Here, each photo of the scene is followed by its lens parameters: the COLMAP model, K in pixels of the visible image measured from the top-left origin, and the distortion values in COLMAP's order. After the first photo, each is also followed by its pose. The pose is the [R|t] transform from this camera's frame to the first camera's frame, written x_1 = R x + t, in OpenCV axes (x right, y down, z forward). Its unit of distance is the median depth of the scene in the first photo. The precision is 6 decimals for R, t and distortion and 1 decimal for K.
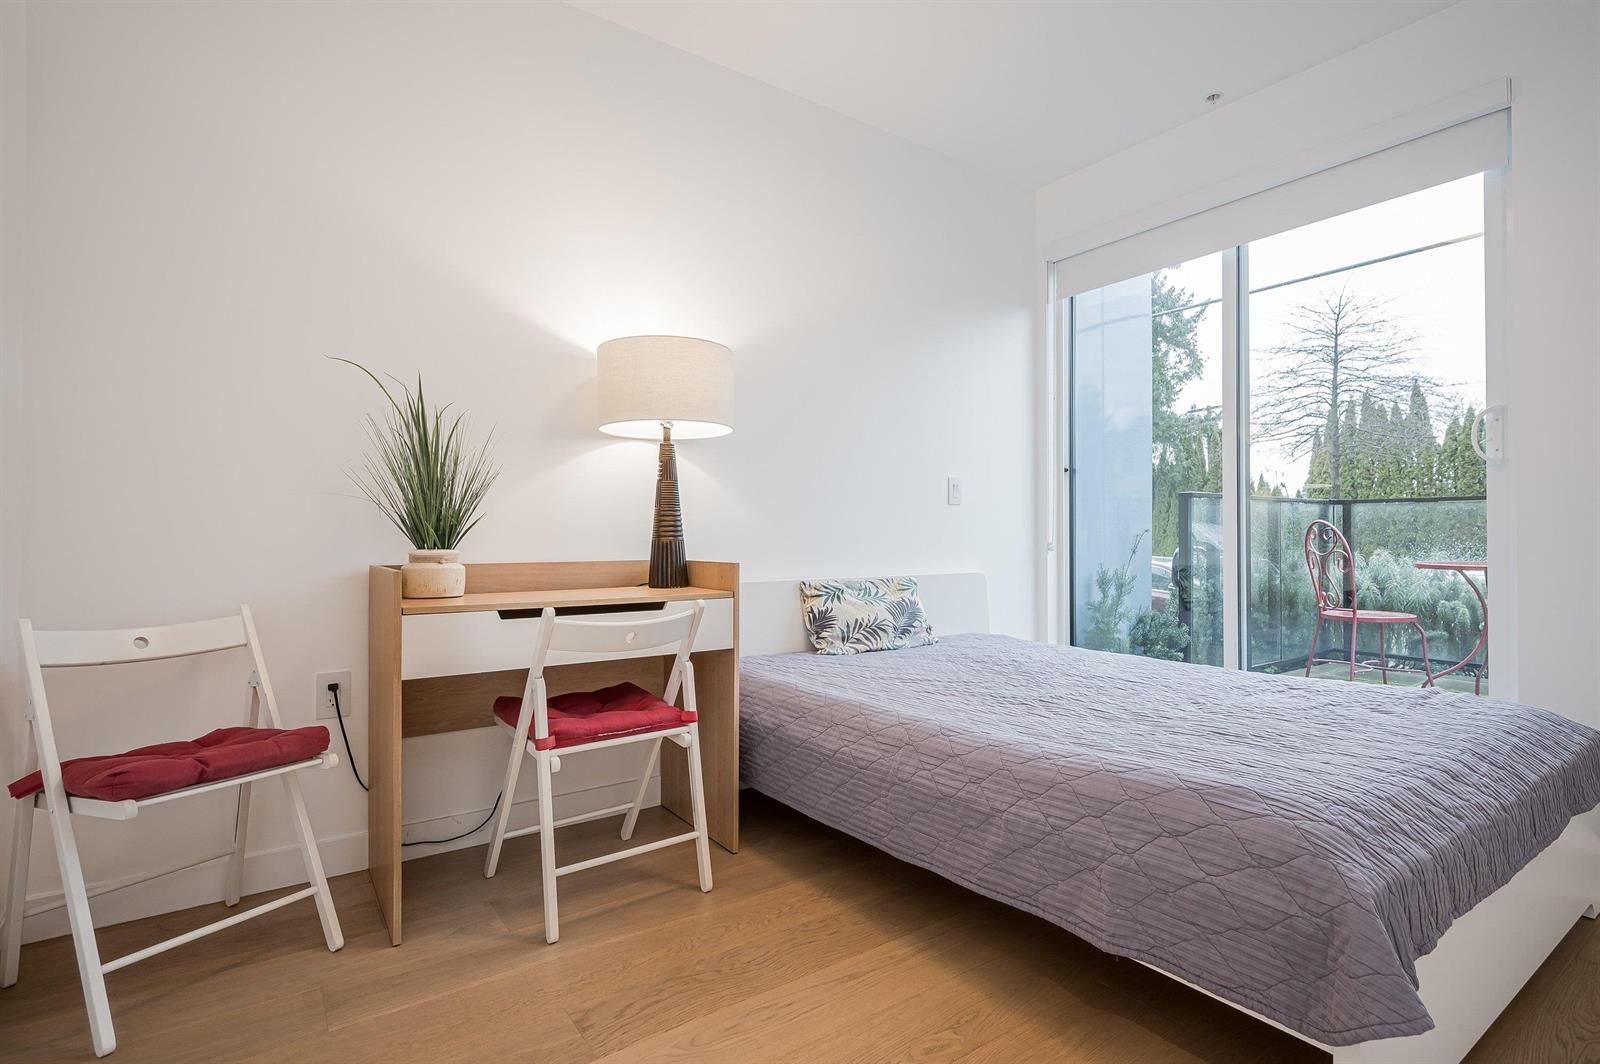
lens RADIAL K [[790.6, 0, 800.4], [0, 790.6, 532.6], [0, 0, 1]] dist [-0.002206, -0.000522]
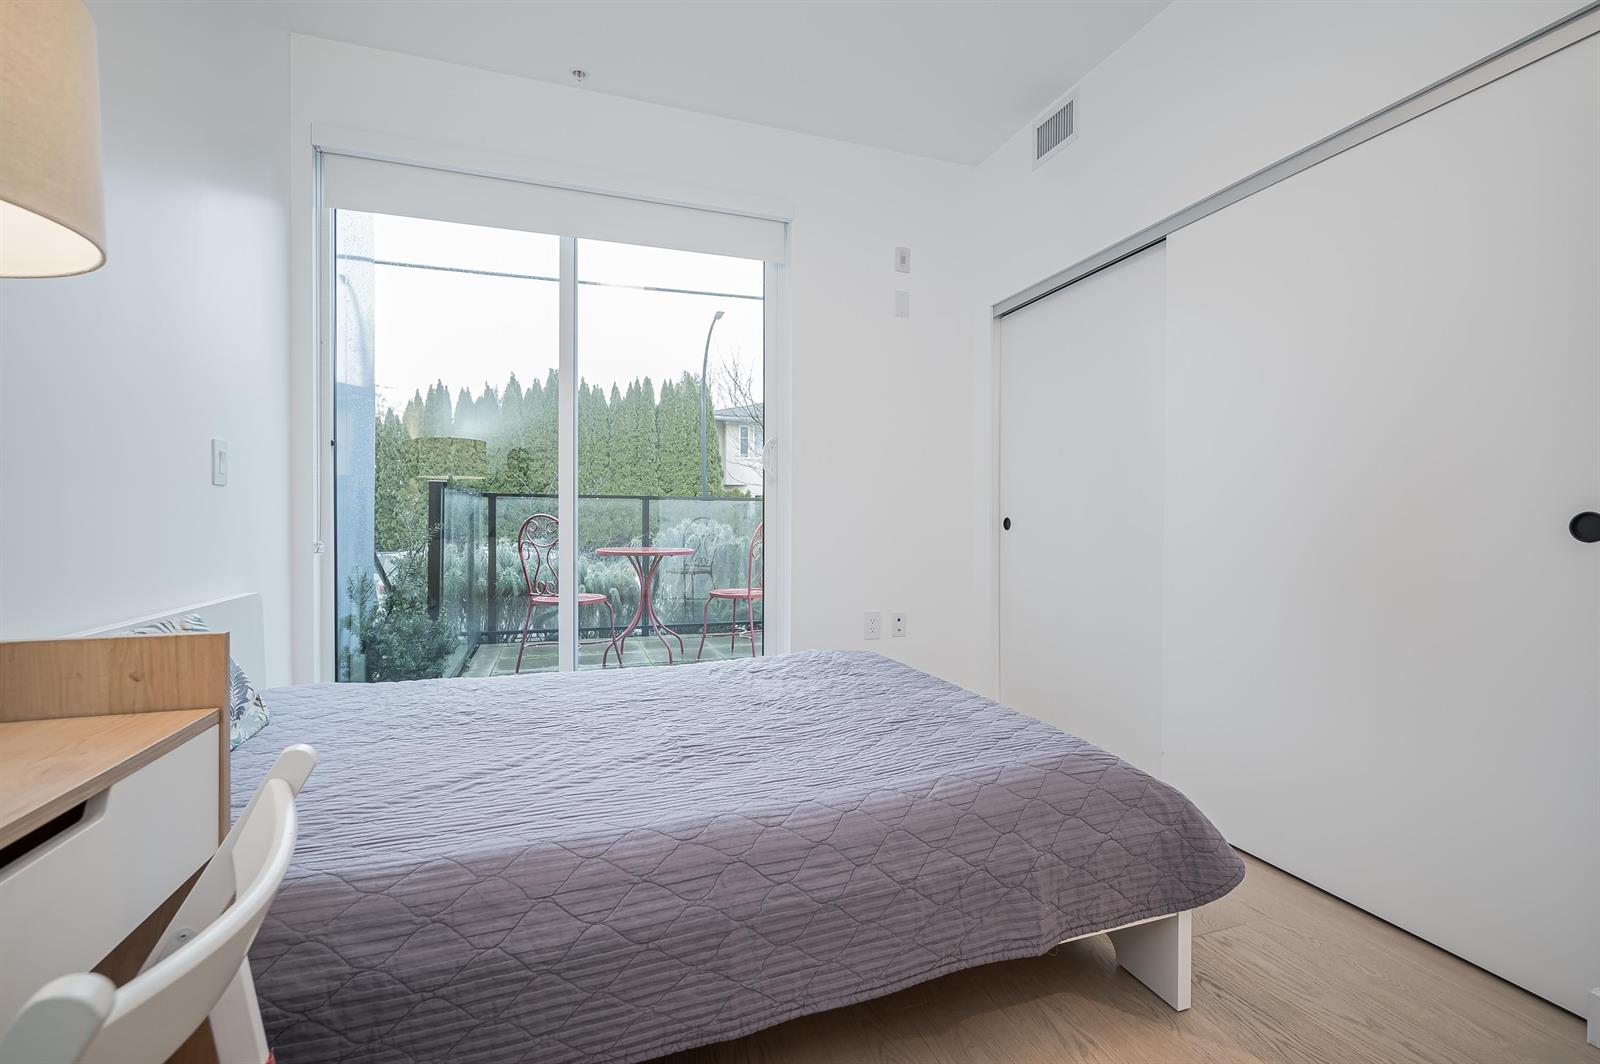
lens RADIAL K [[762.0, 0, 800.5], [0, 762.0, 529.0], [0, 0, 1]] dist [0.000617, 0.000195]
pose [[0.241604, -0.012587, 0.970293, -0.502615], [-0.008926, 0.999845, 0.015193, -0.029687], [-0.970334, -0.012332, 0.241454, 0.828823]]
